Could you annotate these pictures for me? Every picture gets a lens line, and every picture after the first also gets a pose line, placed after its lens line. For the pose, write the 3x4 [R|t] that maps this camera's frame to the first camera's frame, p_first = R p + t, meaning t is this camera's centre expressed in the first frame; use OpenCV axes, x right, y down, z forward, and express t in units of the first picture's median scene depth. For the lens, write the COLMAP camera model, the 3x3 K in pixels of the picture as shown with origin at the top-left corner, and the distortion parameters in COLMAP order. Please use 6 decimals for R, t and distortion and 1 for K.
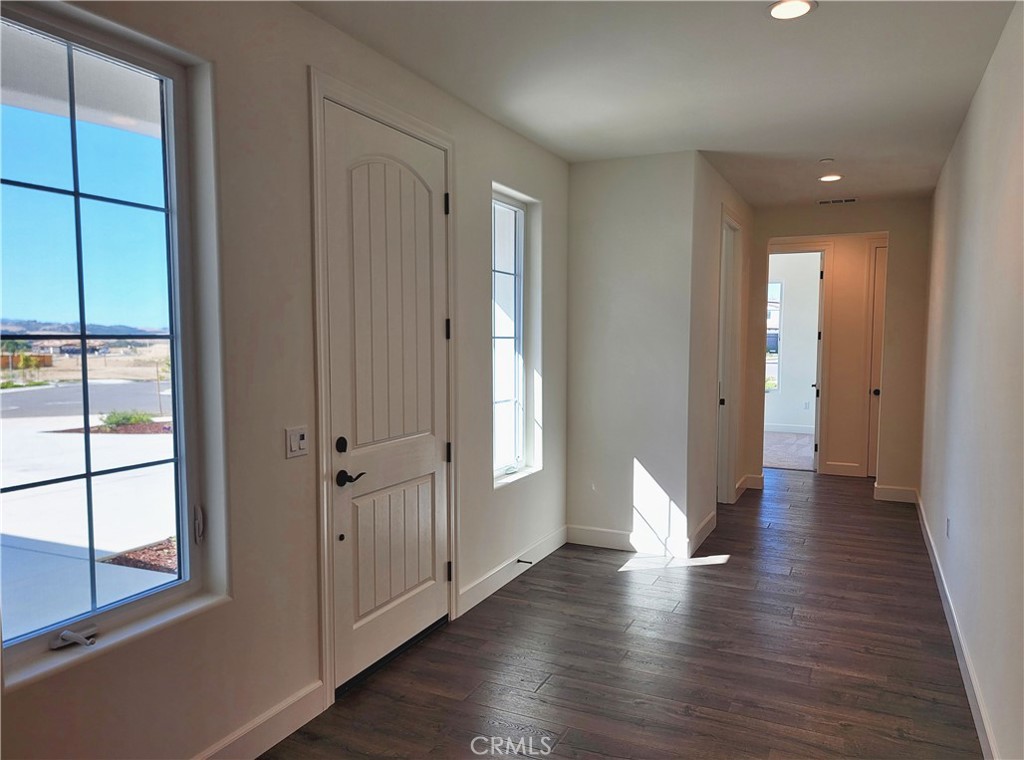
lens RADIAL K [[695.3, 0, 520.5], [0, 695.3, 384.8], [0, 0, 1]] dist [0.033975, -0.003213]
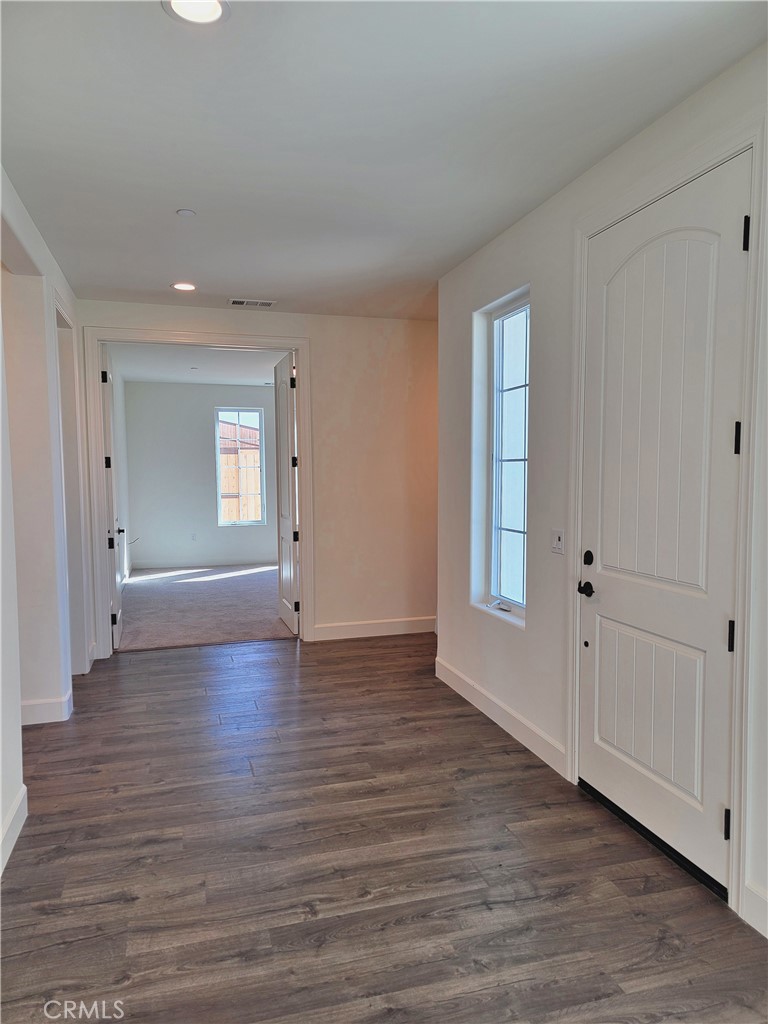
lens RADIAL K [[715.4, 0, 403.9], [0, 715.4, 515.0], [0, 0, 1]] dist [0.033824, -0.003153]
pose [[-0.719890, 0.048885, -0.692365, 0.645231], [-0.041897, 0.992637, 0.113649, -0.084300], [0.692823, 0.110822, -0.712541, 1.450373]]
